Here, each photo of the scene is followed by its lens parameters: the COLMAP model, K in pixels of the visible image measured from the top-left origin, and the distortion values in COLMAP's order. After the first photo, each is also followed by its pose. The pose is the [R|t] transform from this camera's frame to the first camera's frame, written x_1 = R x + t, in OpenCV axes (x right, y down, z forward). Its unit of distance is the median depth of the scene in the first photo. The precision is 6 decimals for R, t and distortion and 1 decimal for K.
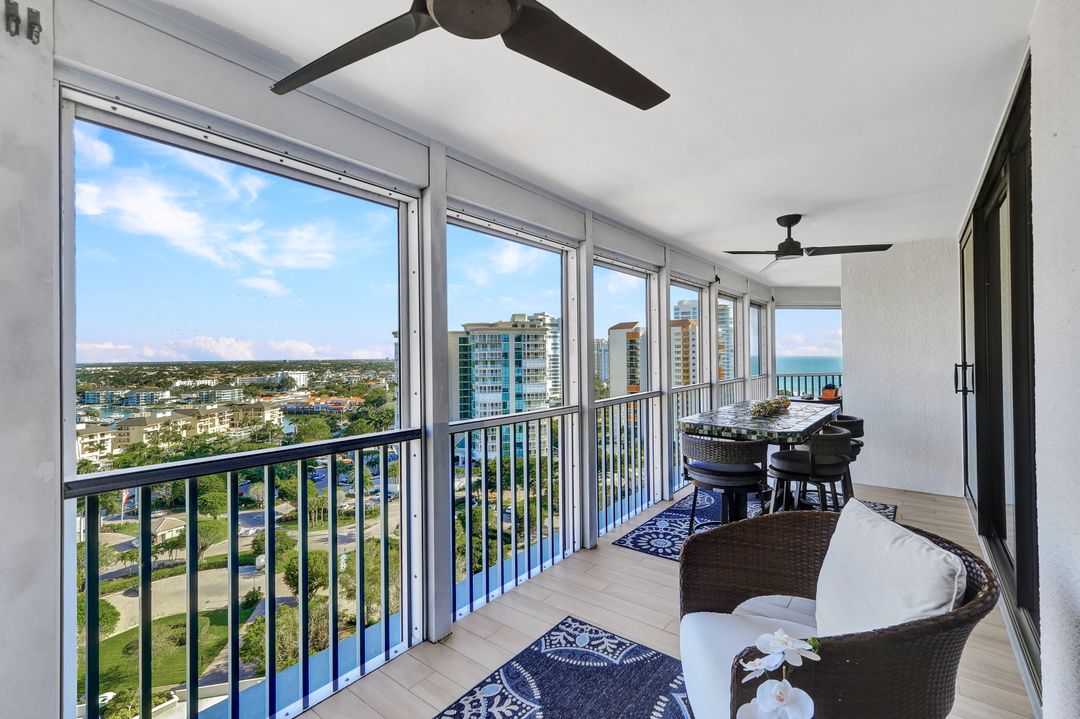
lens RADIAL K [[470.3, 0, 542.1], [0, 470.3, 351.3], [0, 0, 1]] dist [0.004919, -0.000638]
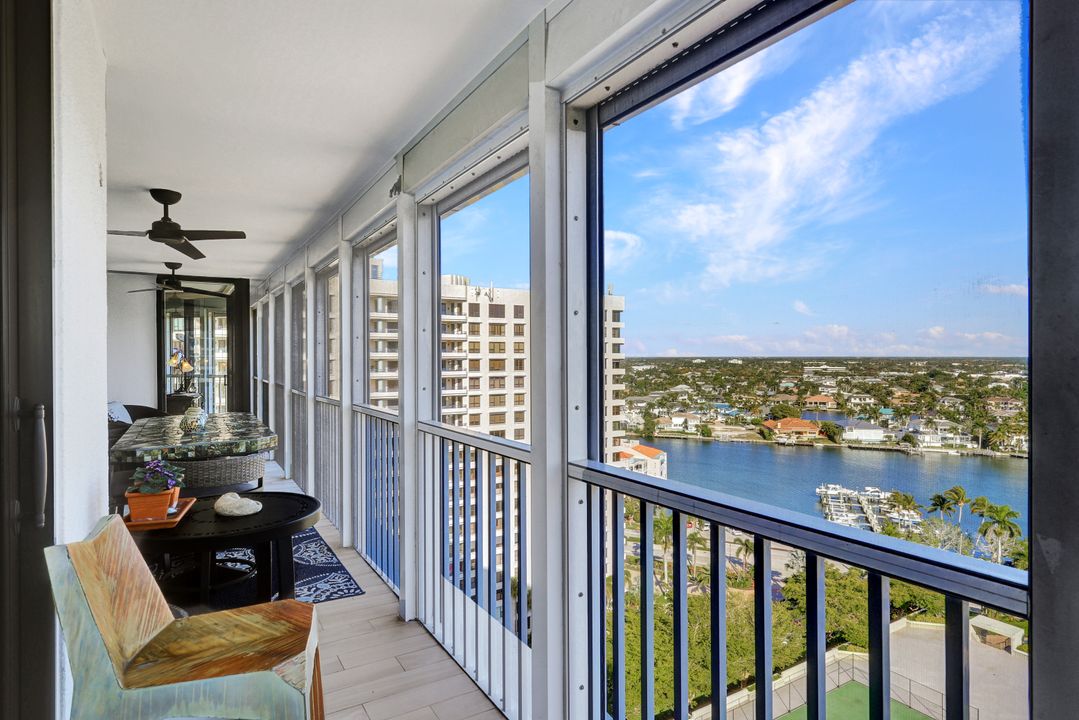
lens RADIAL K [[583.7, 0, 539.7], [0, 583.7, 356.3], [0, 0, 1]] dist [0.011952, 0.000219]
pose [[-0.335054, 0.016896, -0.942047, 1.347131], [0.010361, 0.999845, 0.014248, -0.001266], [0.942142, -0.004987, -0.335177, 2.075950]]
